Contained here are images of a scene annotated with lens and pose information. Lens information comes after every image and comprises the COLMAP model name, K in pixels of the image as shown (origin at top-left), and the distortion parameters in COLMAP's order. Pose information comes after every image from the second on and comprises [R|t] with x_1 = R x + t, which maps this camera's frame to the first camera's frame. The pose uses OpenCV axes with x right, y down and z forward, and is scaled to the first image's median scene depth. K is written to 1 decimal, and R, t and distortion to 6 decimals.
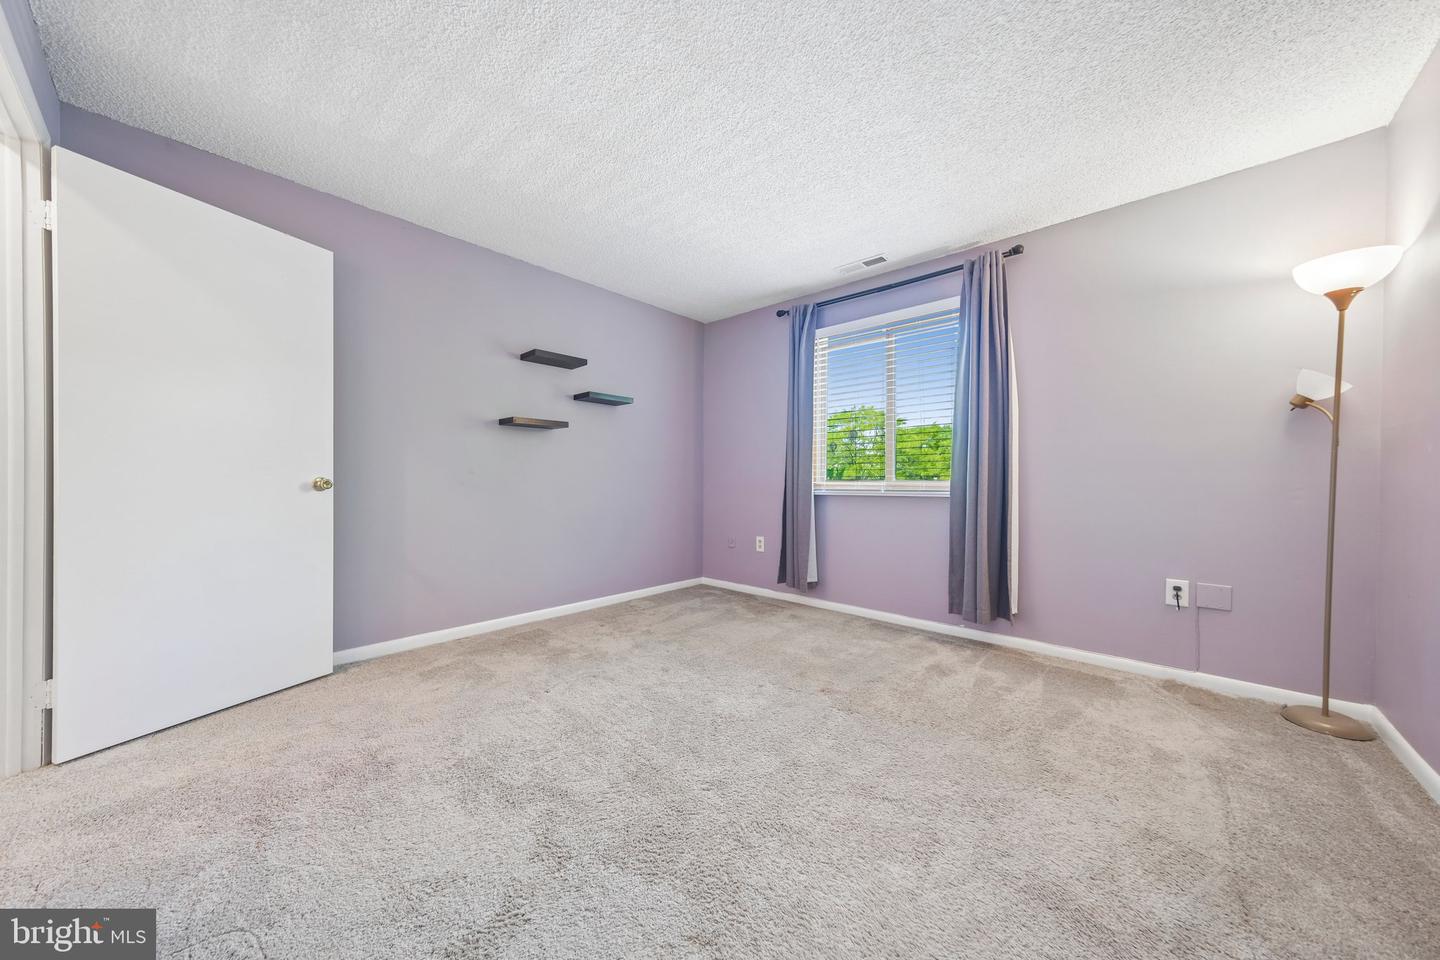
lens RADIAL K [[491.9, 0, 713.5], [0, 491.9, 485.2], [0, 0, 1]] dist [-0.004902, 0.004998]
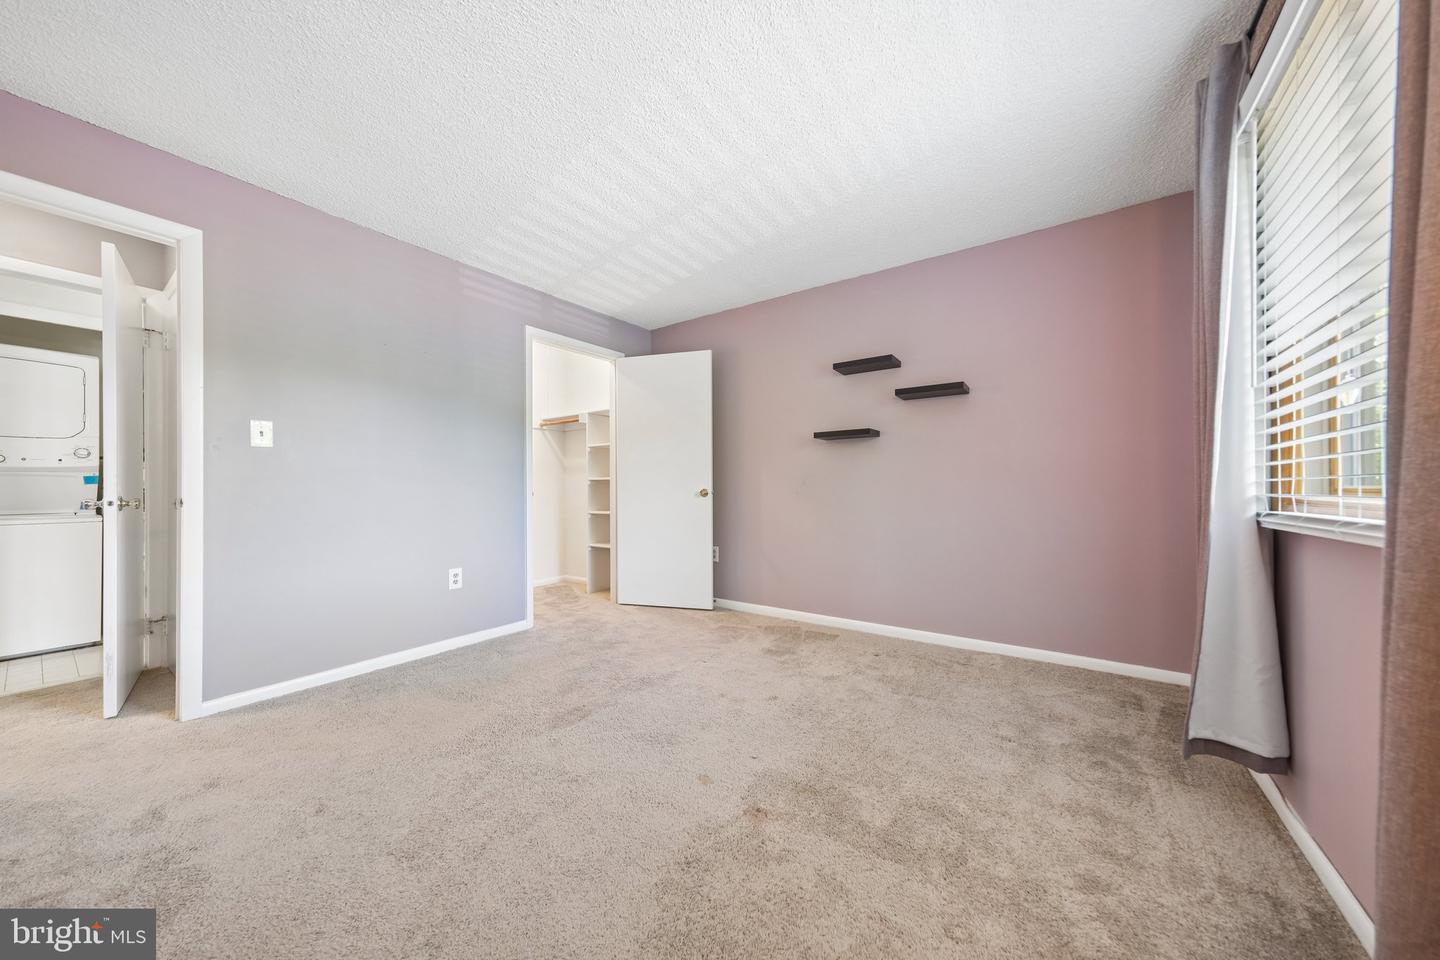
lens RADIAL K [[492.2, 0, 718.7], [0, 492.2, 491.3], [0, 0, 1]] dist [-0.006078, 0.005032]
pose [[0.114848, 0.000931, -0.993383, 0.755430], [-0.006479, 0.999979, 0.000188, -0.006796], [0.993362, 0.006414, 0.114851, 0.757825]]
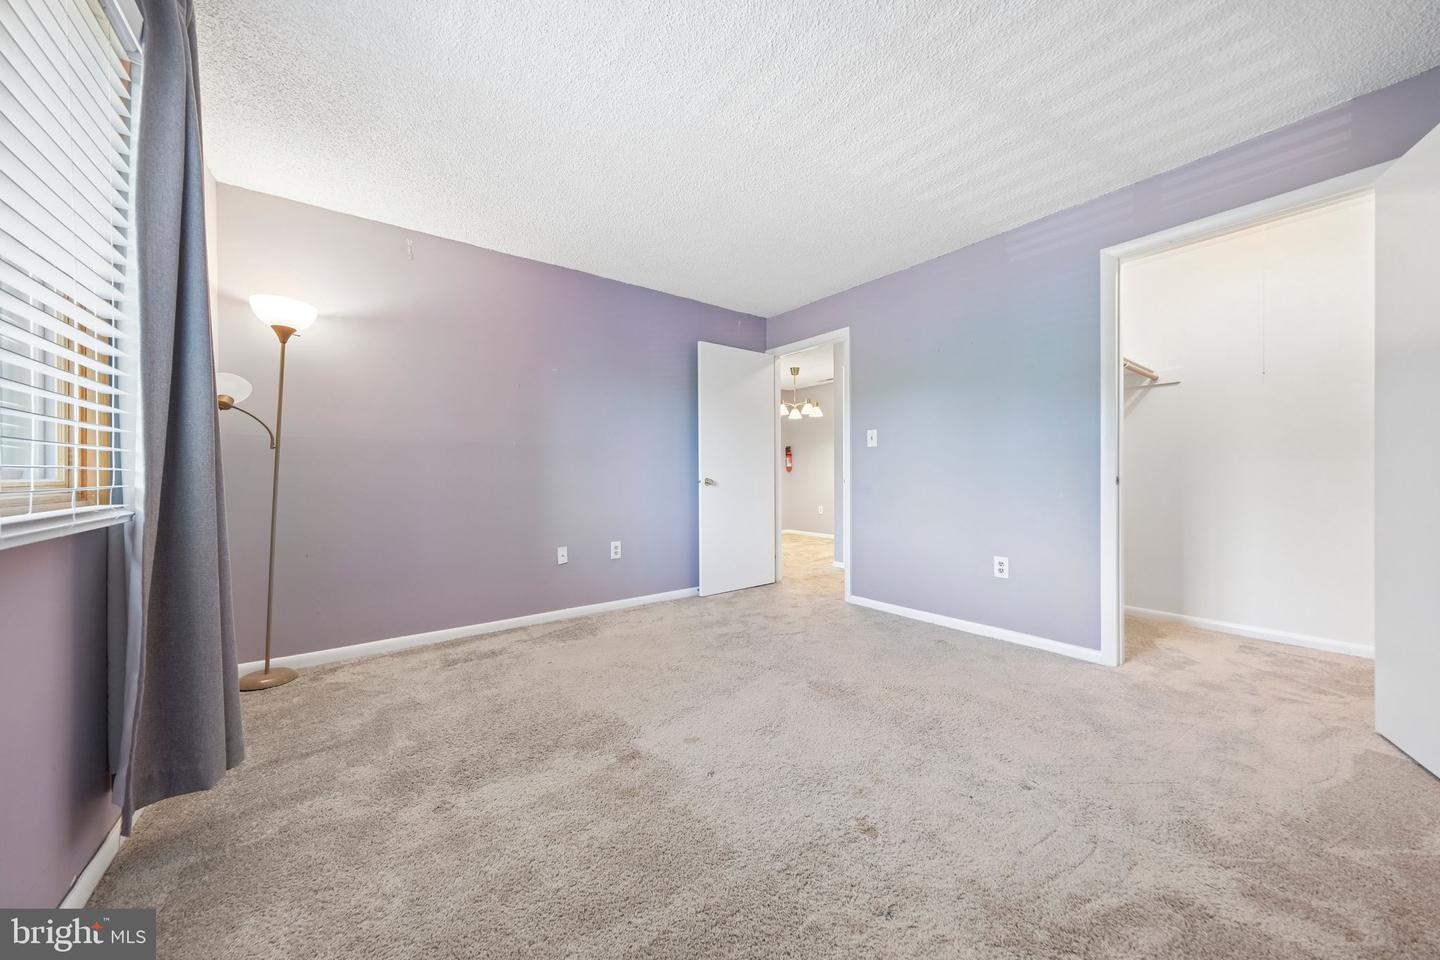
lens RADIAL K [[492.2, 0, 718.7], [0, 492.2, 491.3], [0, 0, 1]] dist [-0.006078, 0.005032]
pose [[-0.982470, -0.010531, 0.186121, -0.031775], [-0.001769, 0.998885, 0.047179, -0.020190], [-0.186411, 0.046022, -0.981393, 1.470870]]
